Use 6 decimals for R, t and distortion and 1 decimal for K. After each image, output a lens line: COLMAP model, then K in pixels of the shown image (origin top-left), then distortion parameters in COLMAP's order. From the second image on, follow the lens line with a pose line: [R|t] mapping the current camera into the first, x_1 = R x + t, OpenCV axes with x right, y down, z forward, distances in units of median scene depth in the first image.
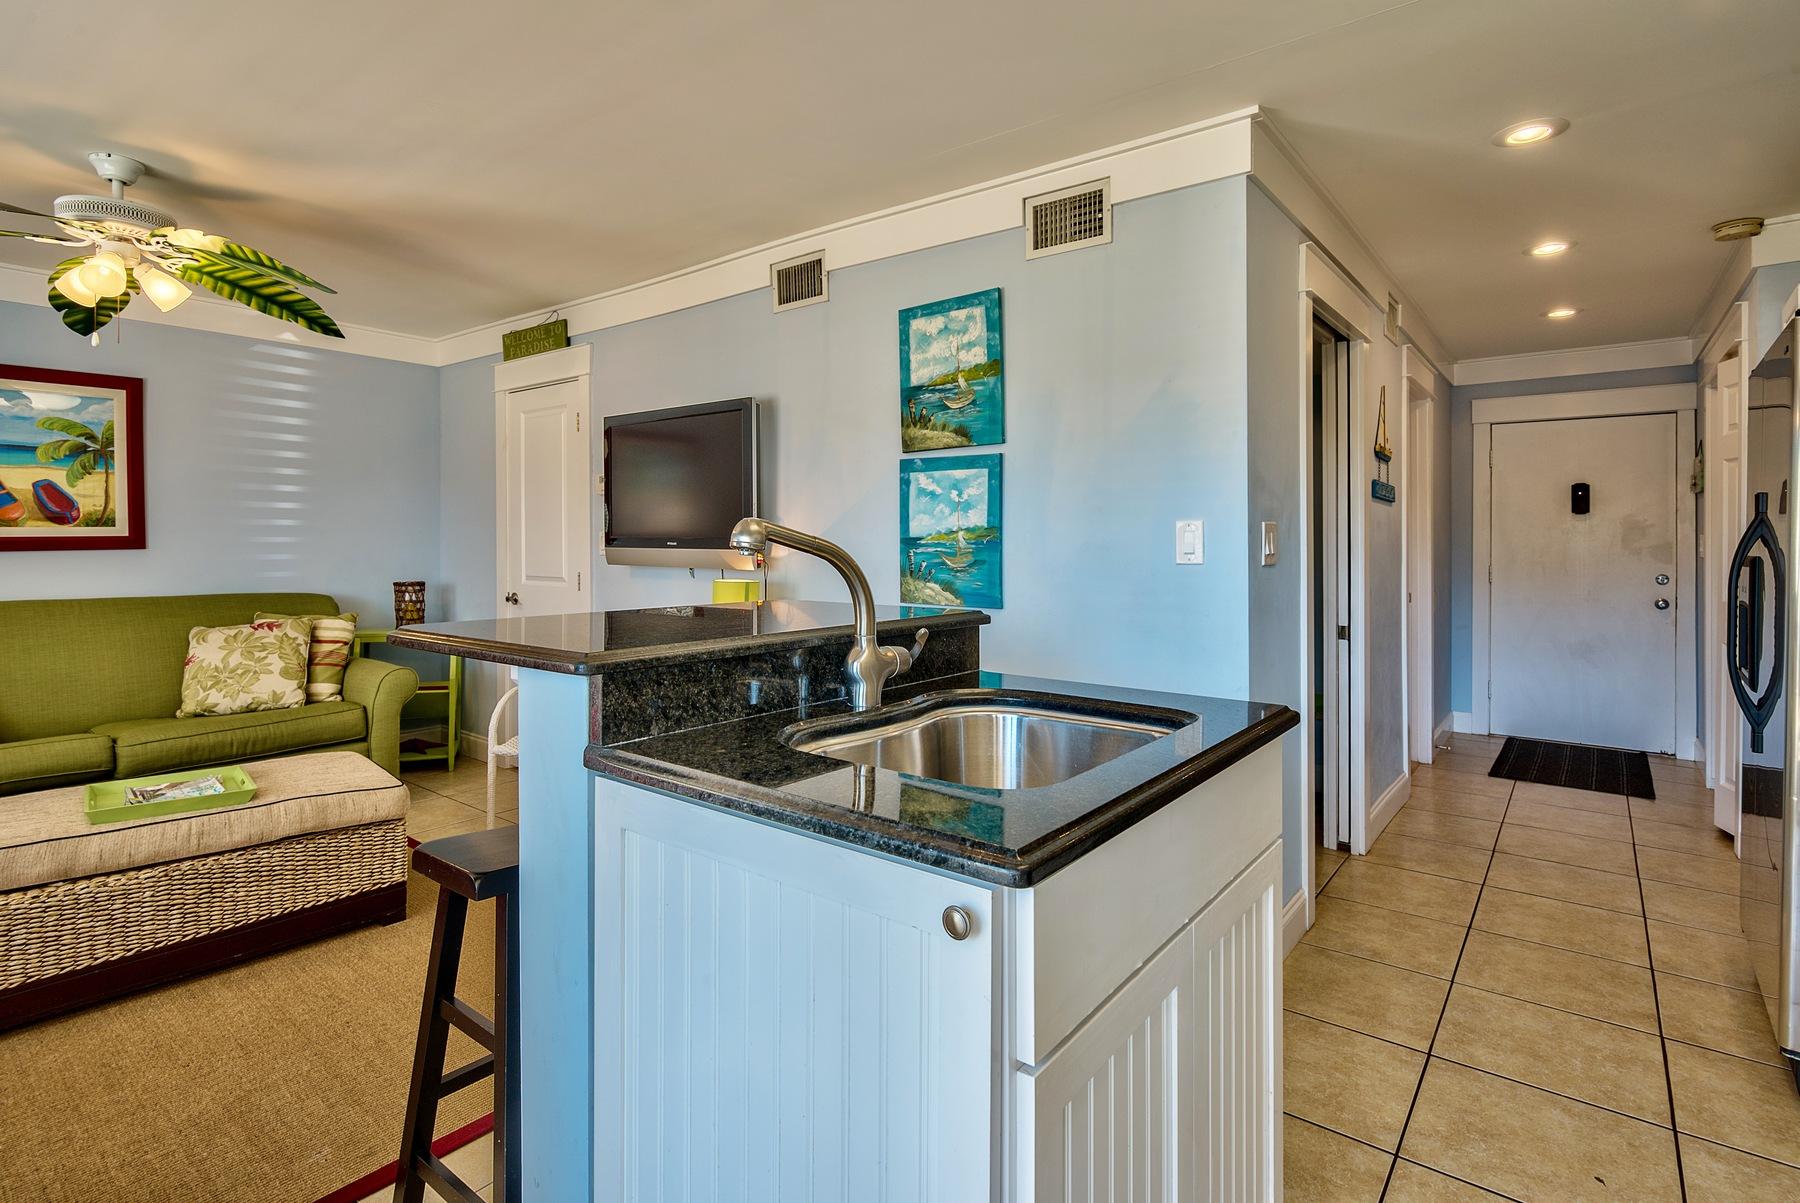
lens RADIAL K [[890.0, 0, 924.6], [0, 890.0, 553.0], [0, 0, 1]] dist [0.001053, 0.000445]
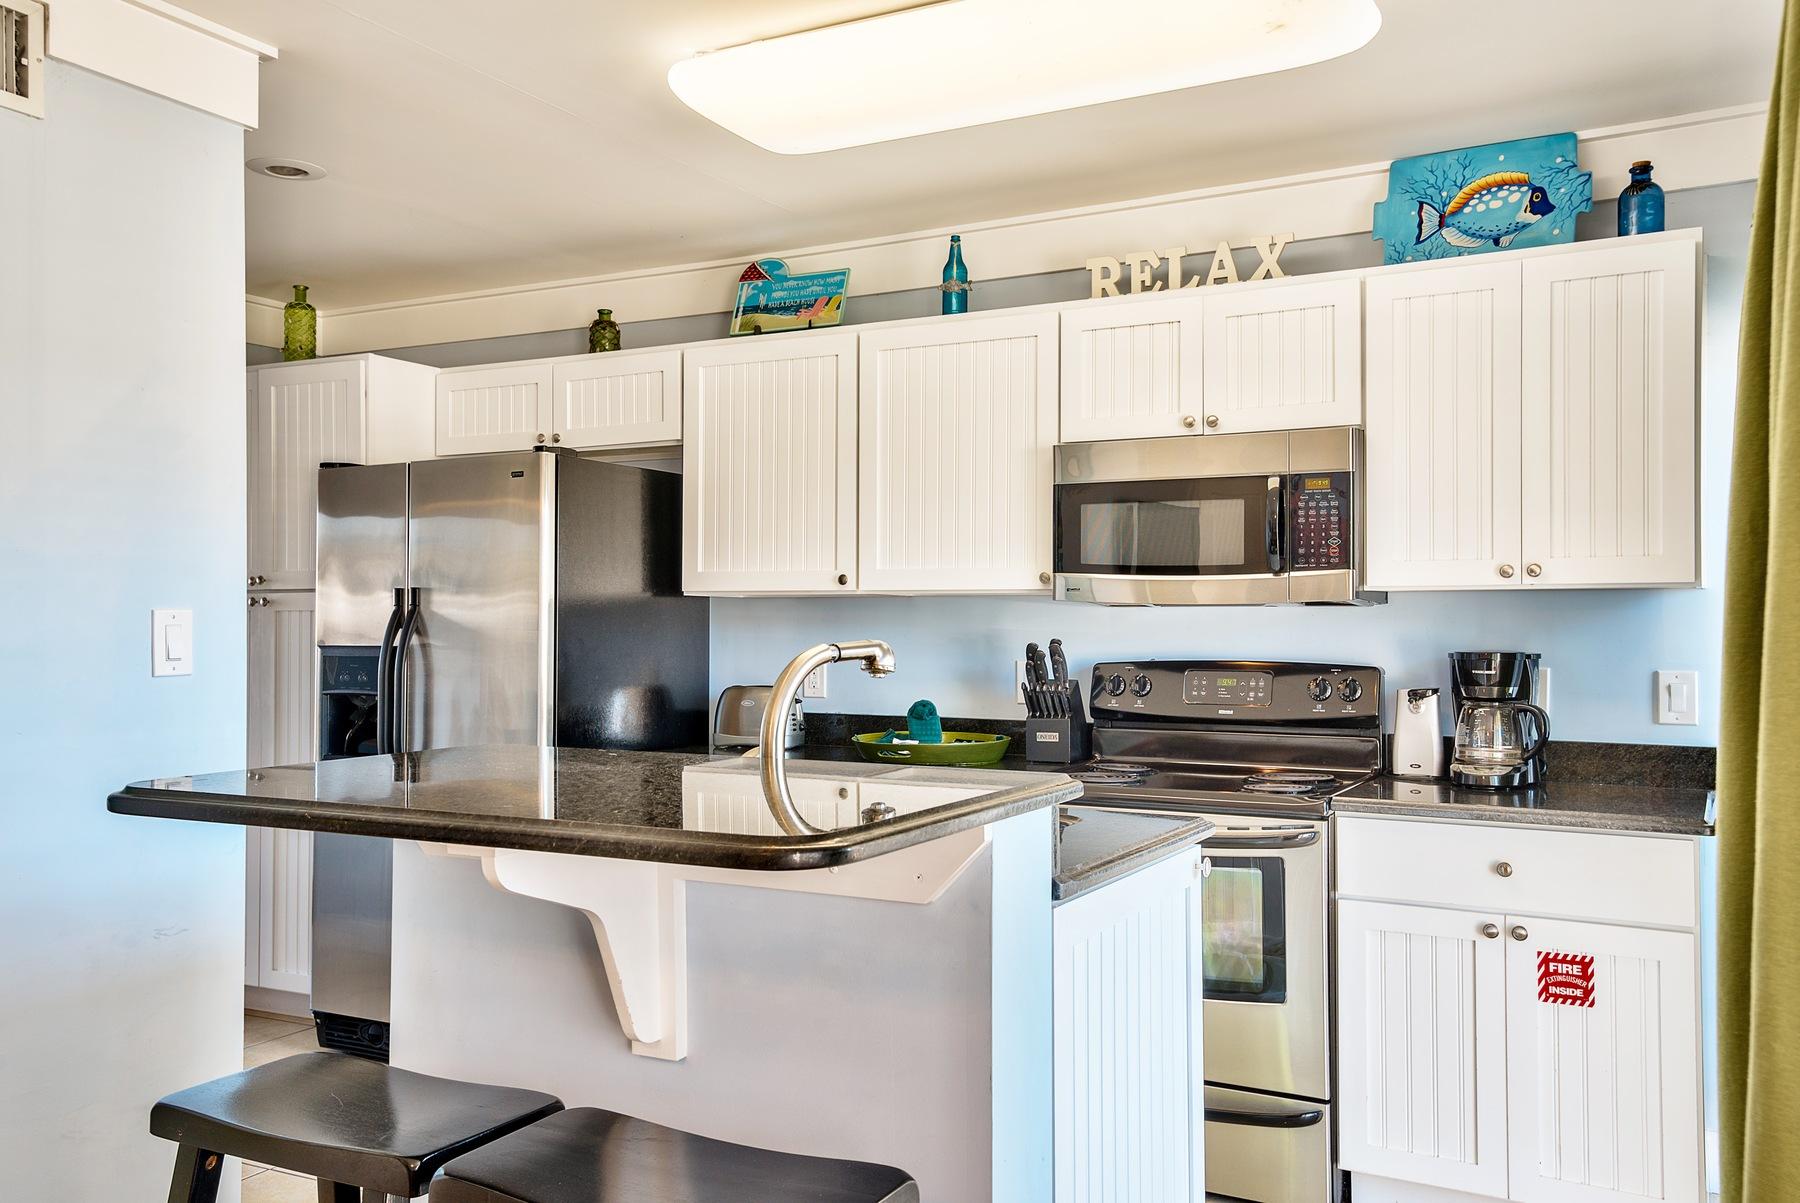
lens RADIAL K [[1486.3, 0, 907.1], [0, 1486.3, 600.9], [0, 0, 1]] dist [0.049790, 0.011269]
pose [[-0.159220, 0.004083, 0.987235, -0.756869], [0.001873, 0.999991, -0.003834, -0.031106], [-0.987241, 0.001239, -0.159226, 0.548648]]
